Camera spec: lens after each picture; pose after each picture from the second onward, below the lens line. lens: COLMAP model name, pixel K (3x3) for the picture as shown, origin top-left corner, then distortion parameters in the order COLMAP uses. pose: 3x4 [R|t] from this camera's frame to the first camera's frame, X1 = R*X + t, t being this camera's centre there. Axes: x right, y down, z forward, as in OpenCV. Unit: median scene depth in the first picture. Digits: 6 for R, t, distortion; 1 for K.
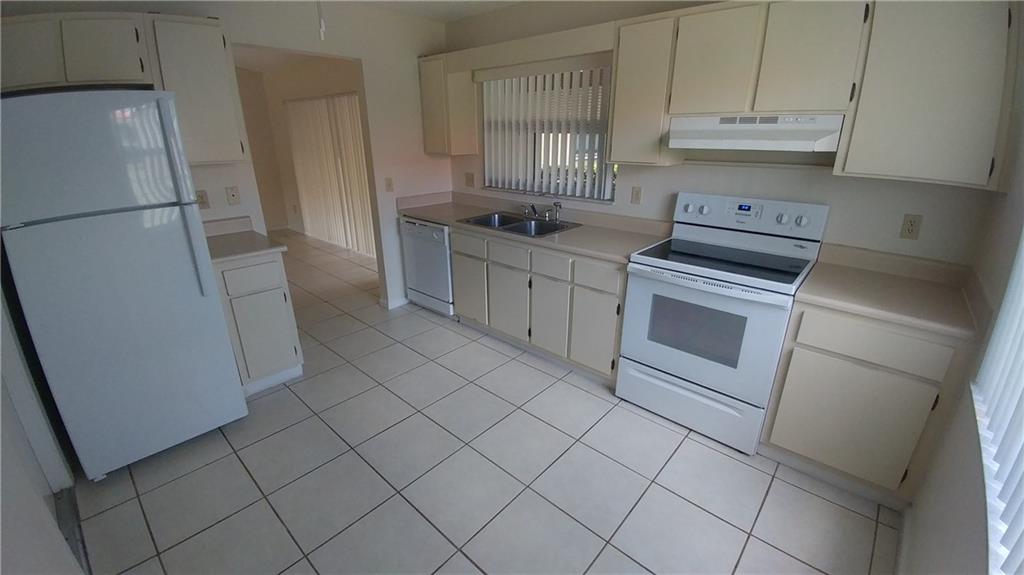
lens RADIAL K [[417.7, 0, 516.5], [0, 417.7, 284.8], [0, 0, 1]] dist [0.022136, -0.036354]
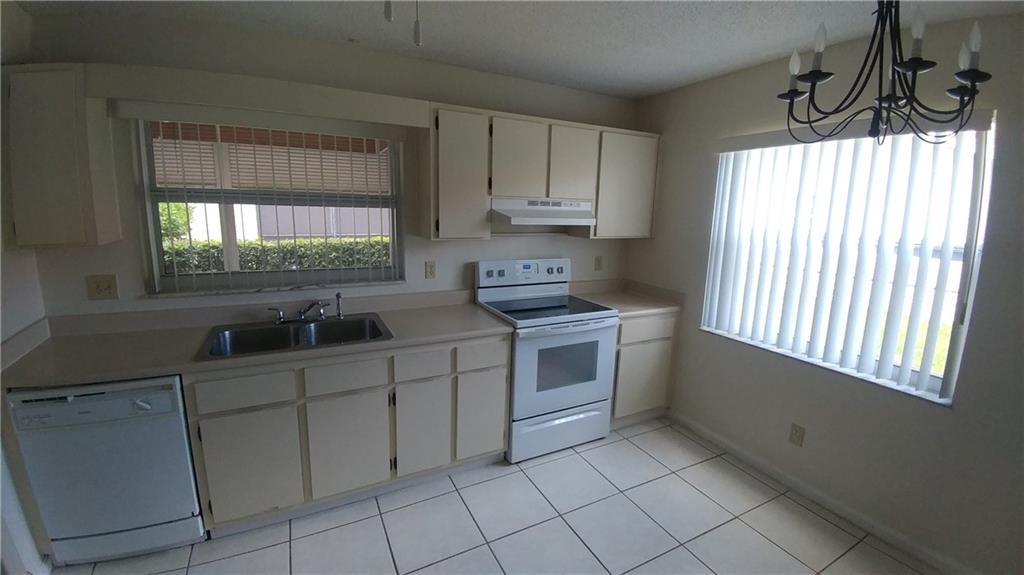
lens RADIAL K [[417.7, 0, 516.5], [0, 417.7, 284.8], [0, 0, 1]] dist [0.022136, -0.036354]
pose [[0.351420, -0.164217, 0.921703, -0.644247], [0.291372, 0.954788, 0.059019, -0.209519], [-0.889723, 0.247818, 0.383380, 0.528877]]
